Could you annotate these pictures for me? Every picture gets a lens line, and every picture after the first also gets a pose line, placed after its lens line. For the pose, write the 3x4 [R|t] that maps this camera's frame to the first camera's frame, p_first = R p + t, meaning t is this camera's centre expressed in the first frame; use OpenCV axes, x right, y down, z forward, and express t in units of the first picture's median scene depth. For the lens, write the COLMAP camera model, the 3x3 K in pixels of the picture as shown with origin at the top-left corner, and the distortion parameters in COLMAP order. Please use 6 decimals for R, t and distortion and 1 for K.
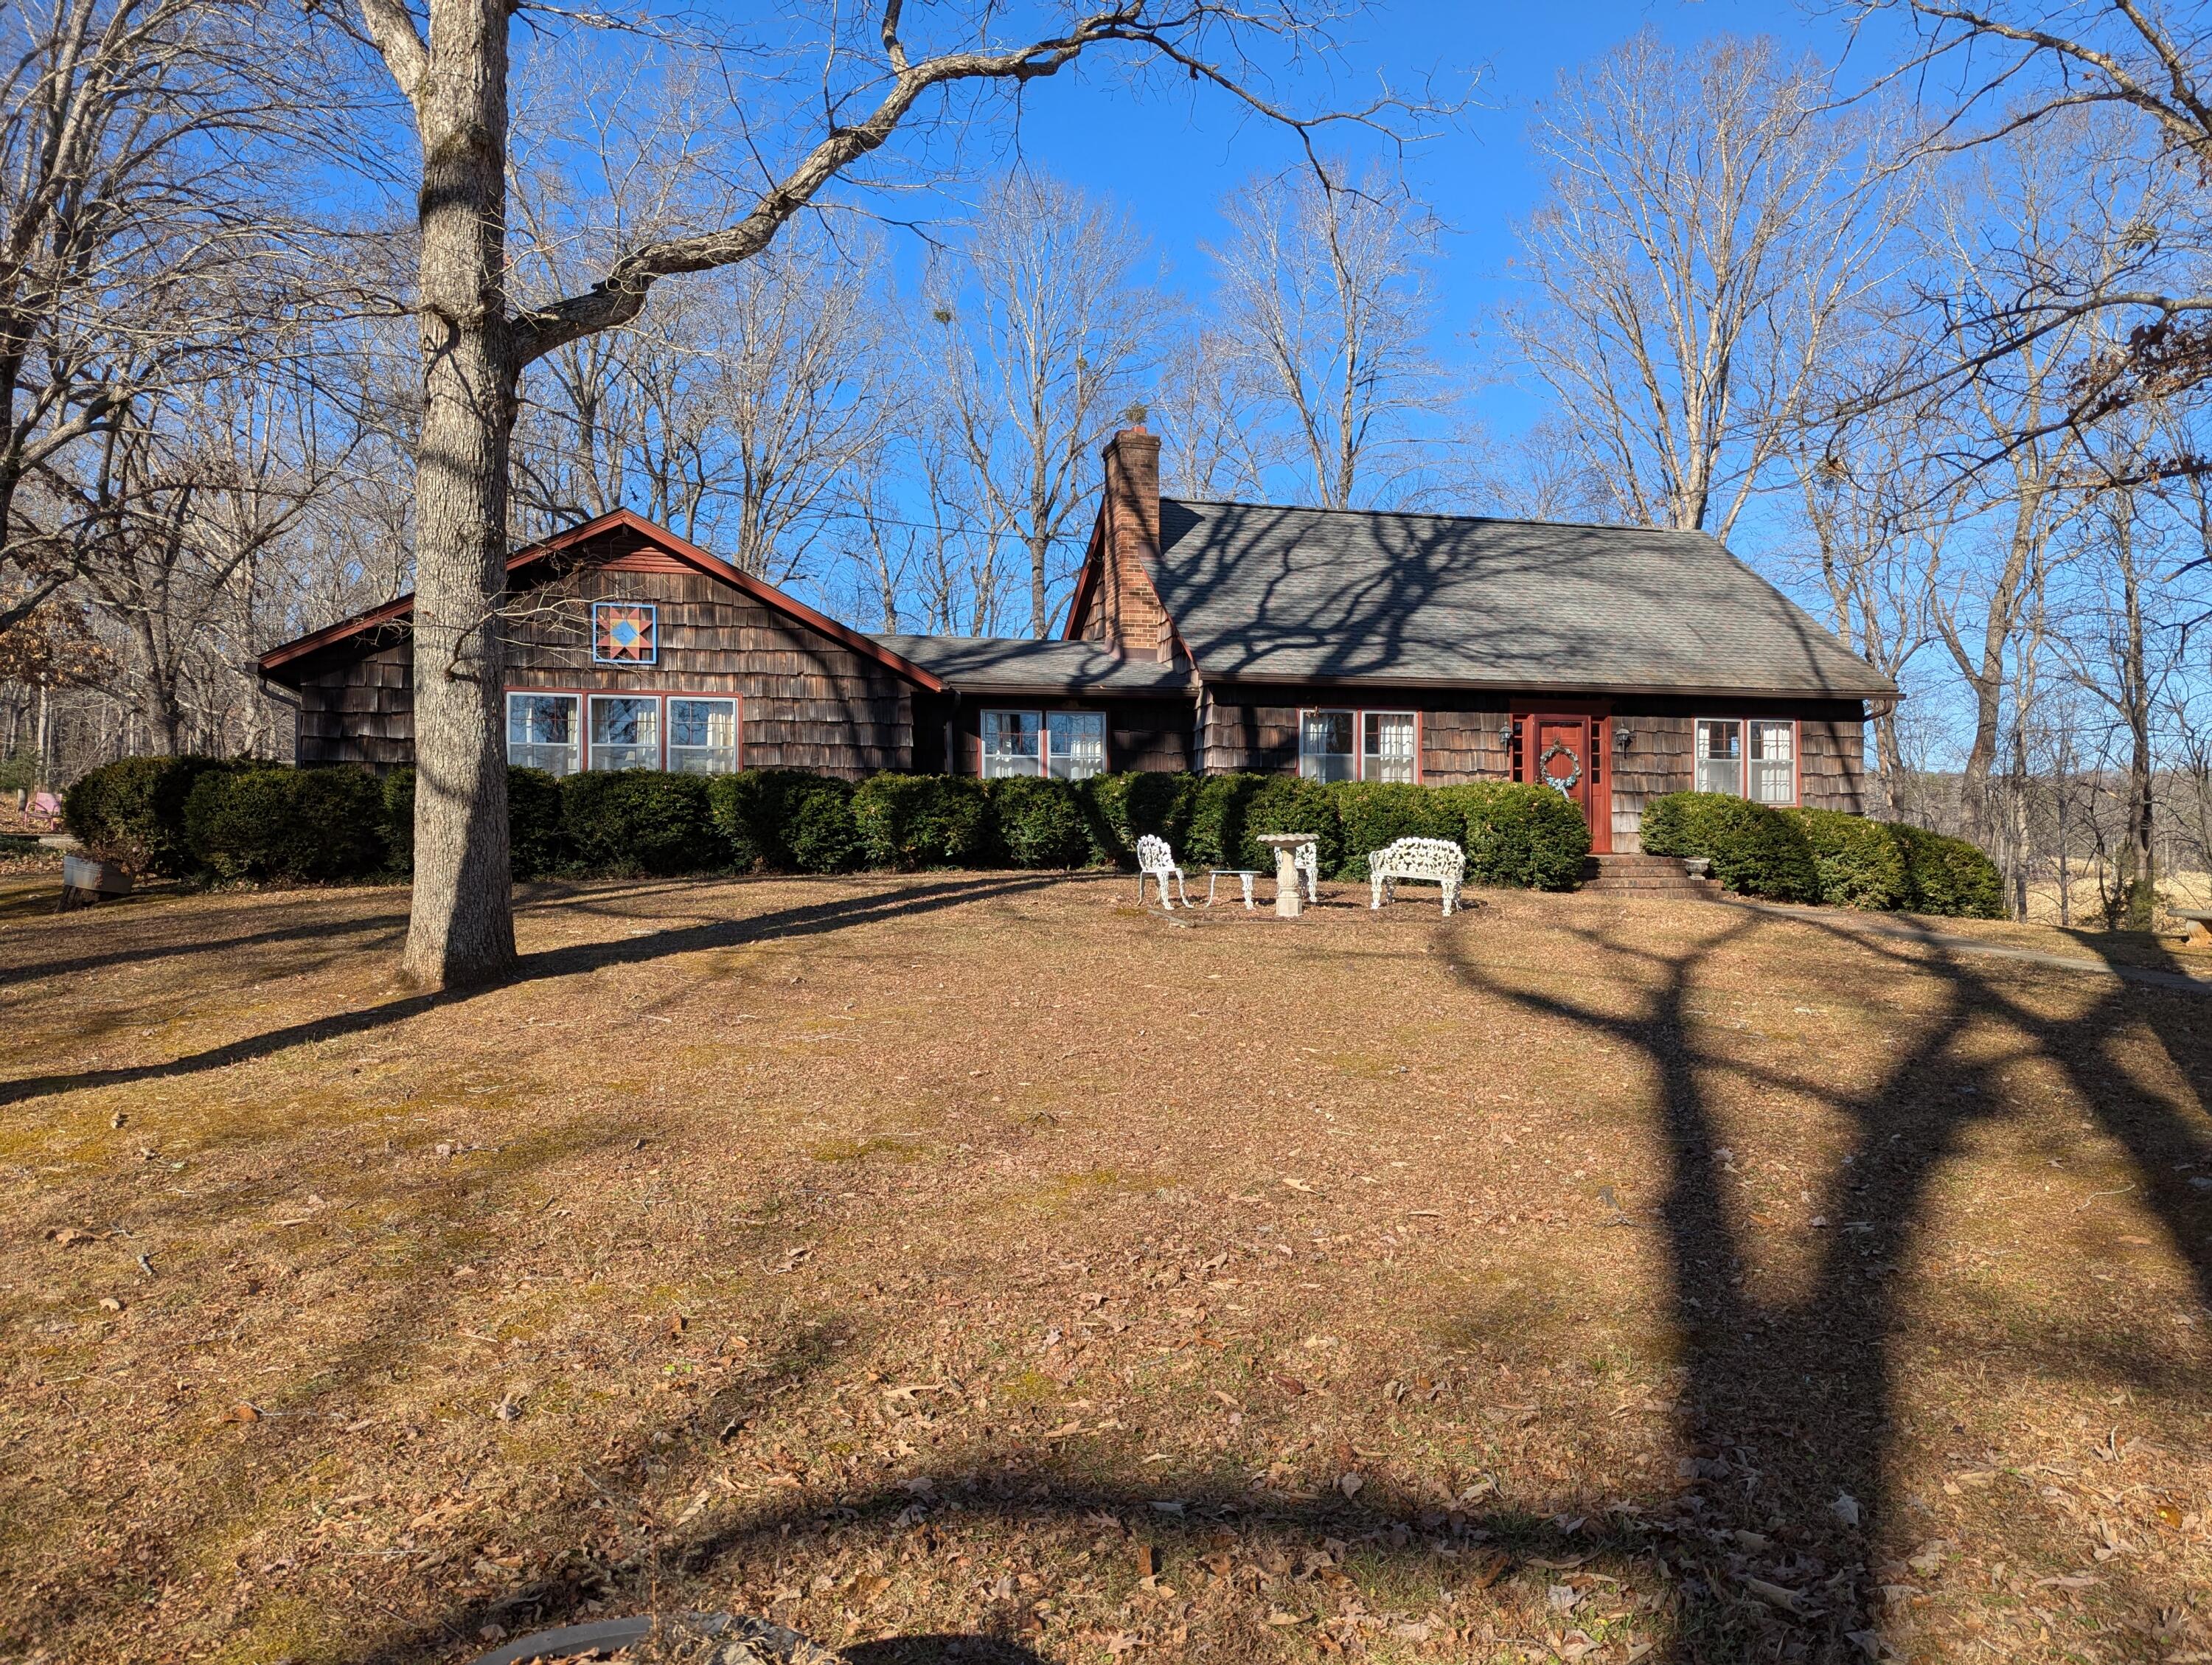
lens RADIAL K [[1540.8, 0, 1115.5], [0, 1540.8, 844.1], [0, 0, 1]] dist [0.055584, -0.045880]
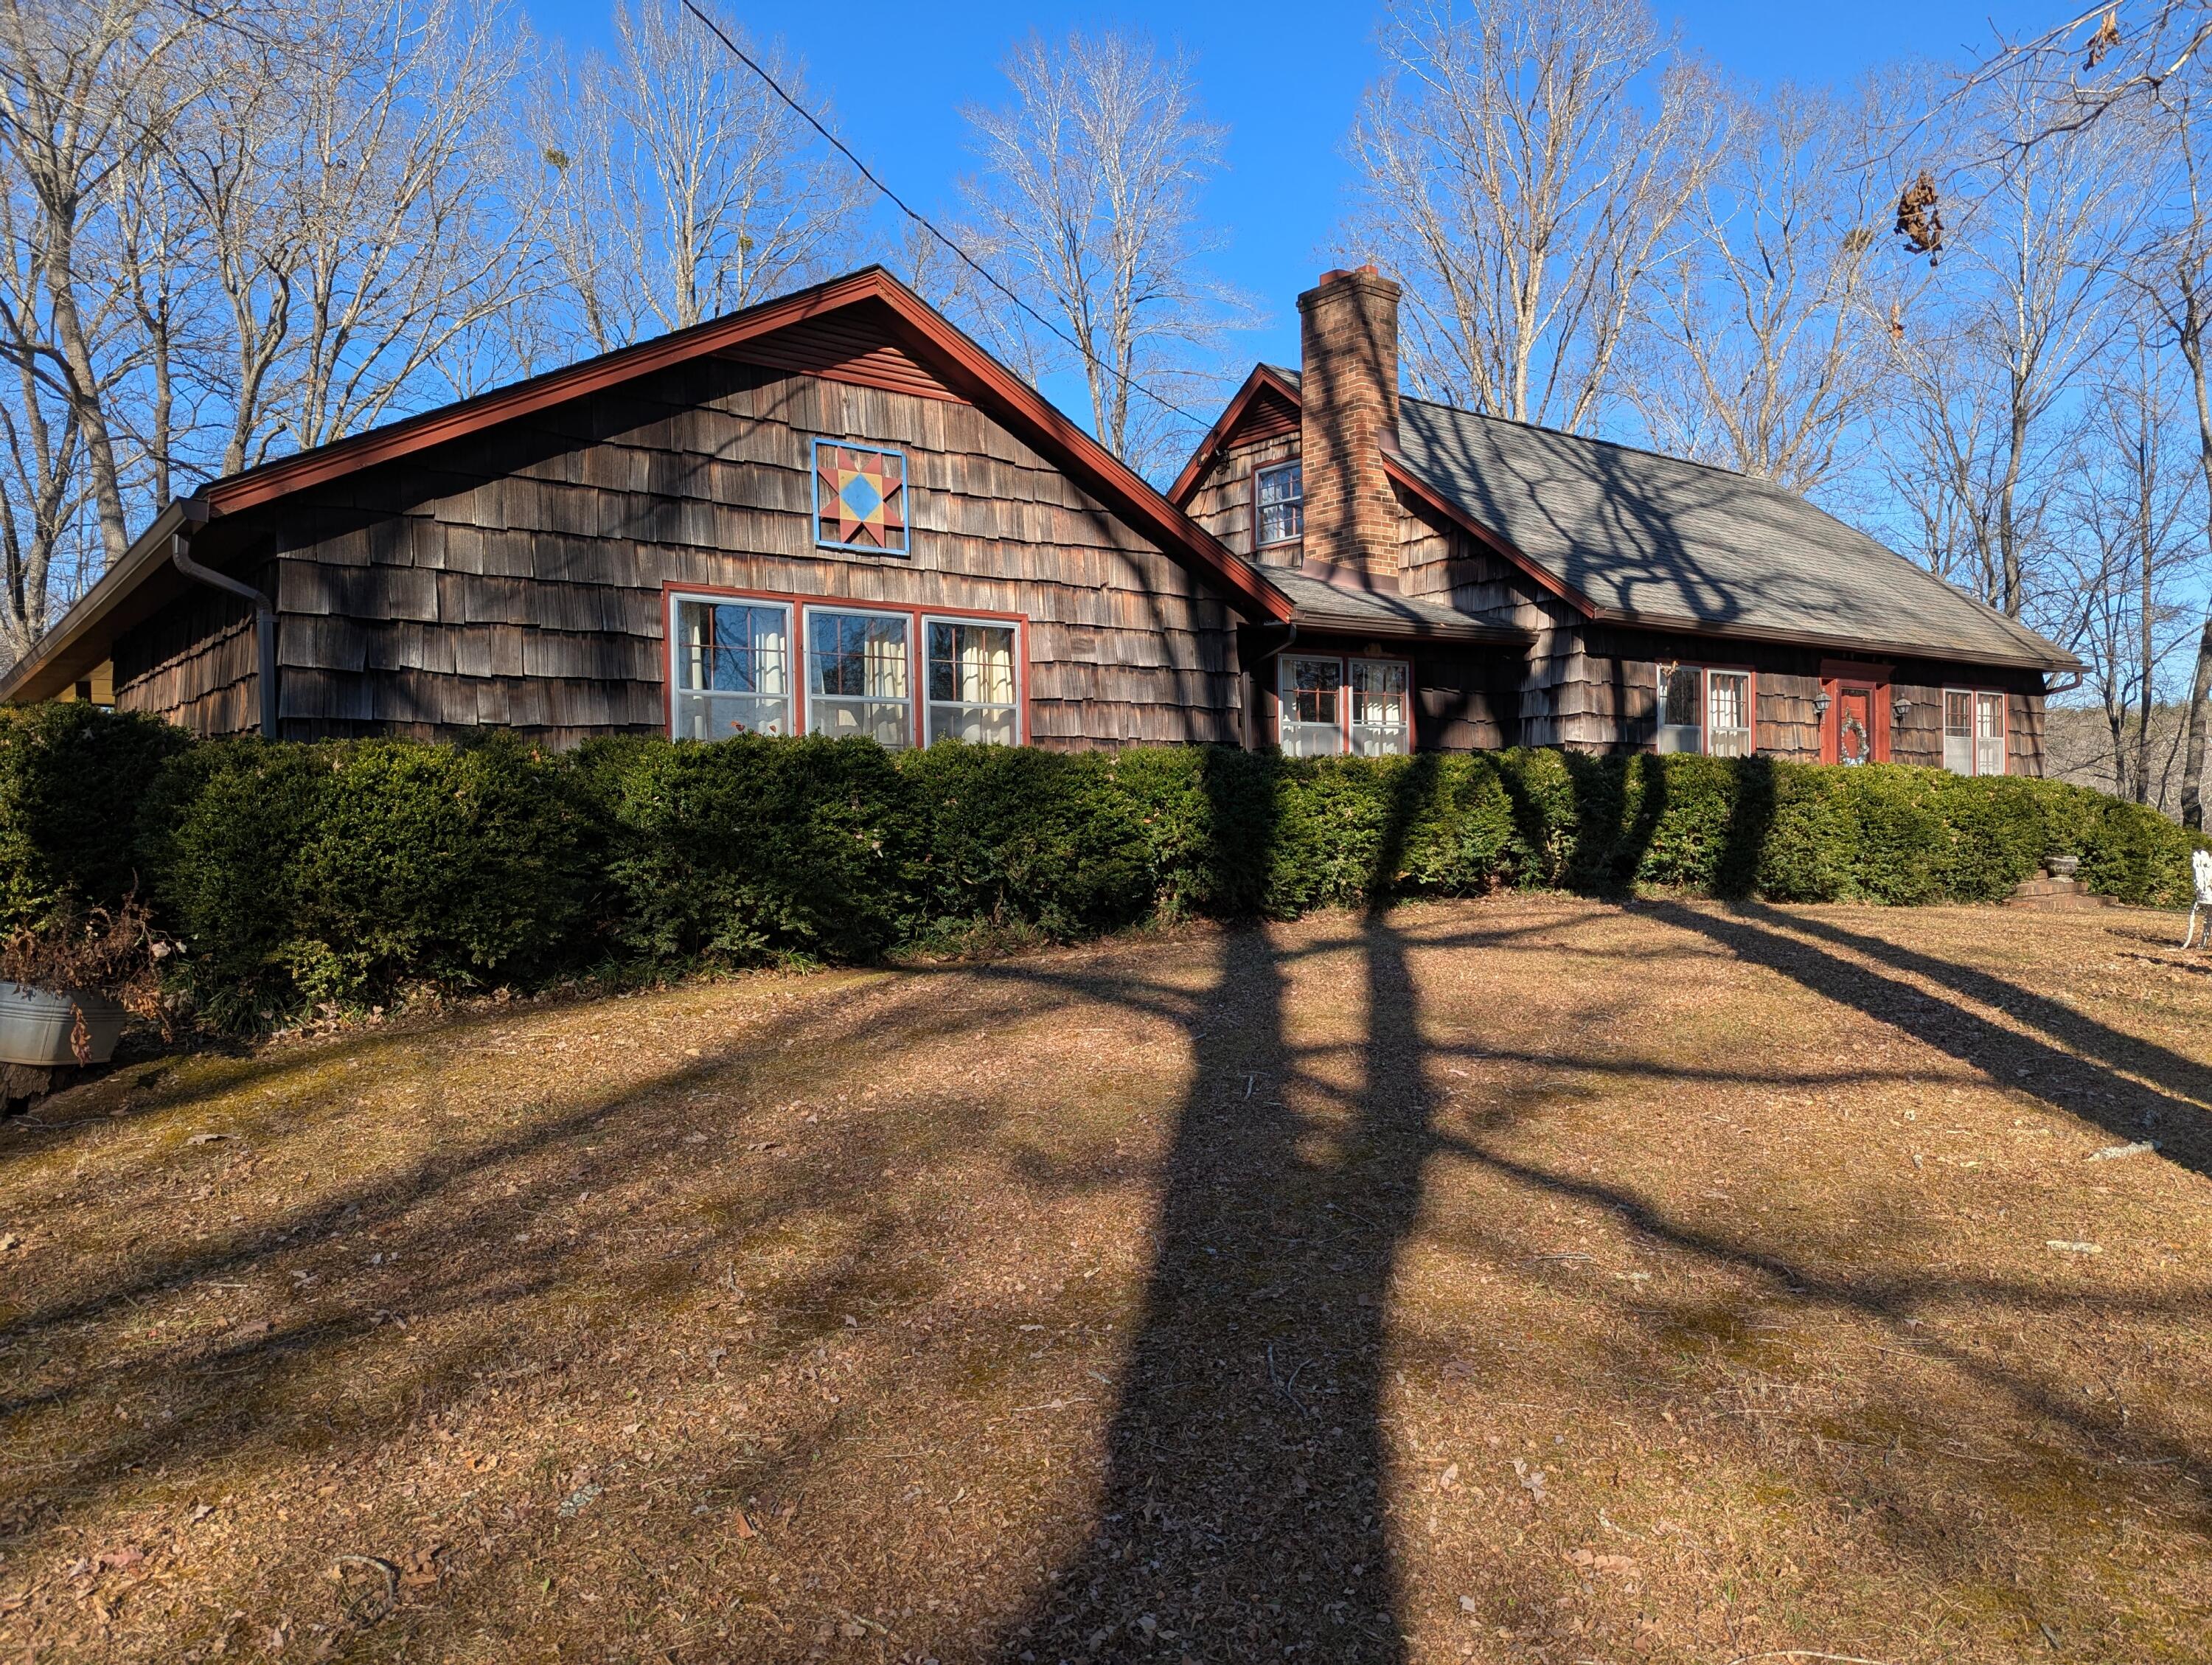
lens RADIAL K [[1540.8, 0, 1126.0], [0, 1540.8, 834.3], [0, 0, 1]] dist [0.055584, -0.045880]
pose [[0.926423, -0.014810, 0.376193, -0.400177], [0.009016, 0.999812, 0.017156, -0.021360], [-0.376376, -0.012502, 0.926383, 0.407302]]
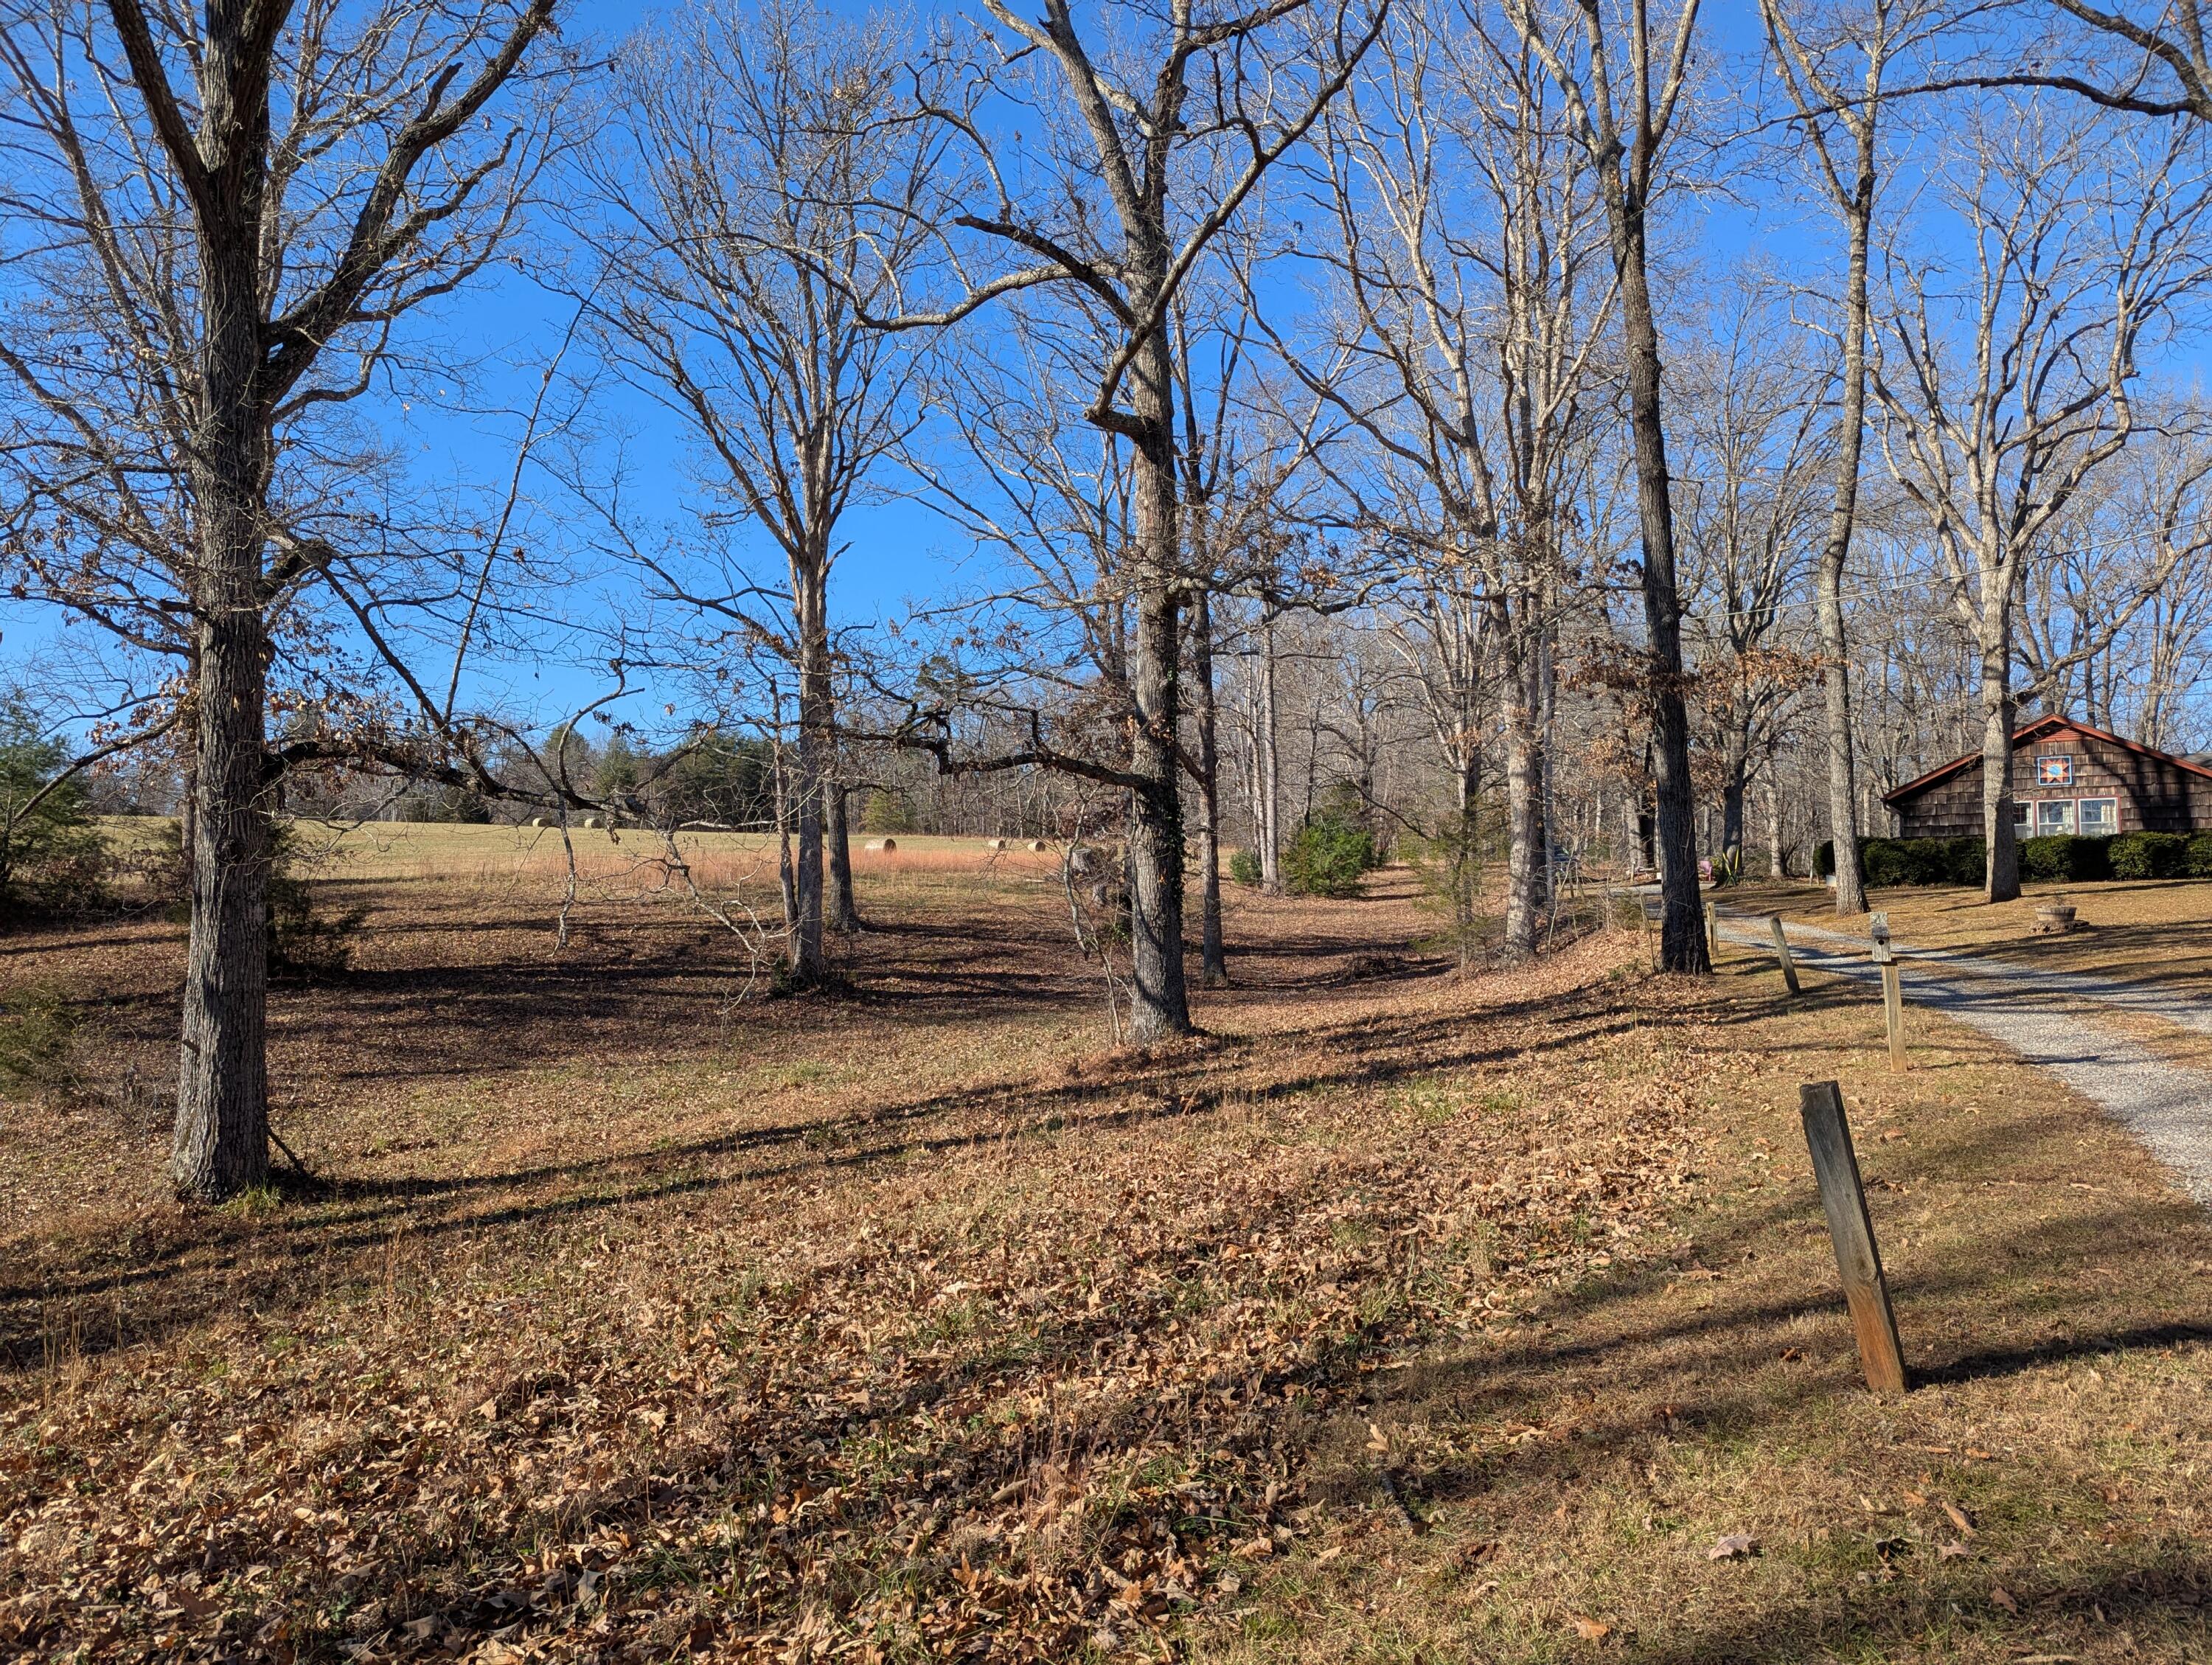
lens RADIAL K [[1540.8, 0, 1102.8], [0, 1540.8, 829.1], [0, 0, 1]] dist [0.055584, -0.045880]
pose [[0.653999, -0.044909, -0.755162, 0.406651], [0.002209, 0.998346, -0.057457, 0.058494], [0.756493, 0.035909, 0.653016, -1.265876]]
